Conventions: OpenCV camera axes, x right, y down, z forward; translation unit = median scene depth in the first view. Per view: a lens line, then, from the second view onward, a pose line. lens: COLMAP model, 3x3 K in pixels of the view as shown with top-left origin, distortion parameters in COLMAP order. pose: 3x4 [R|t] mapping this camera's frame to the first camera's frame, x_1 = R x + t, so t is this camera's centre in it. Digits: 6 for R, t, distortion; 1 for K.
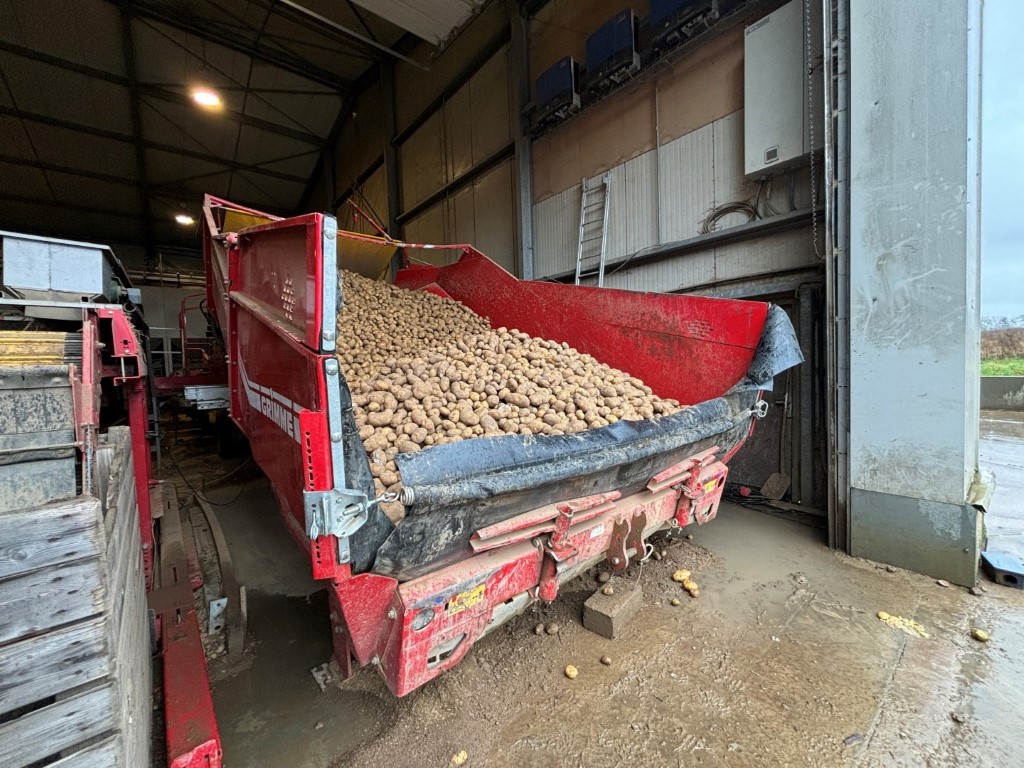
lens RADIAL K [[415.8, 0, 510.0], [0, 415.8, 382.4], [0, 0, 1]] dist [-0.001166, -0.000533]
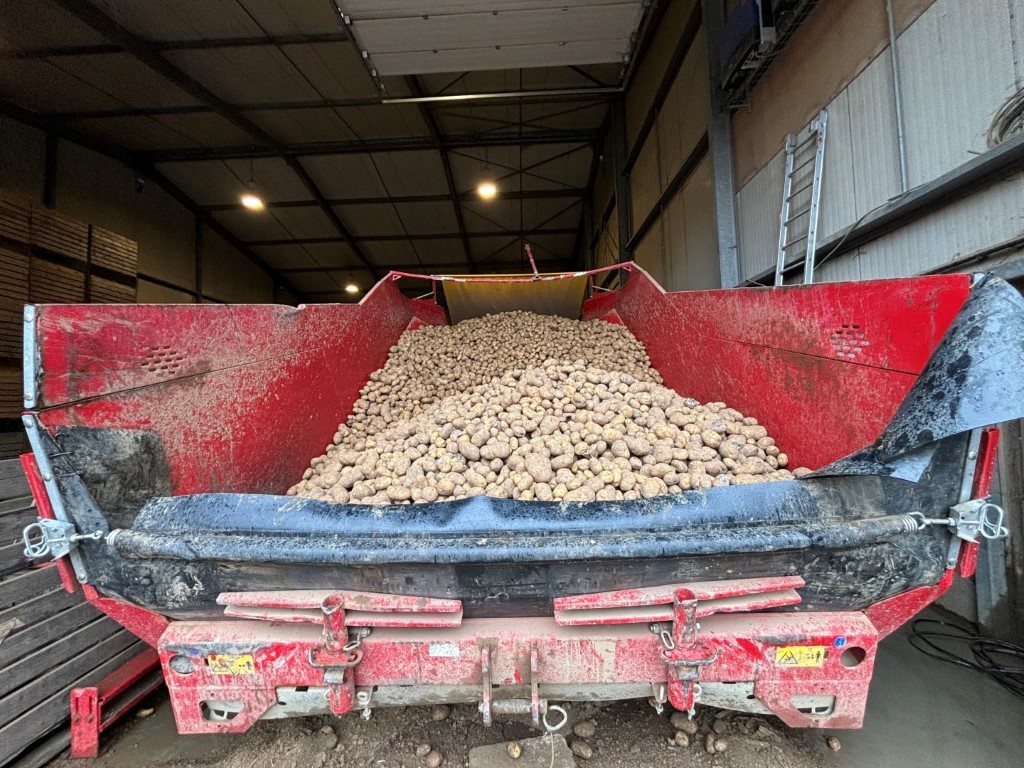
lens RADIAL K [[415.8, 0, 513.4], [0, 415.8, 381.7], [0, 0, 1]] dist [-0.001166, -0.000533]
pose [[0.749518, -0.021595, -0.661632, 0.447135], [-0.022300, 0.998077, -0.057839, -0.034724], [0.661609, 0.058106, 0.747595, 0.299806]]
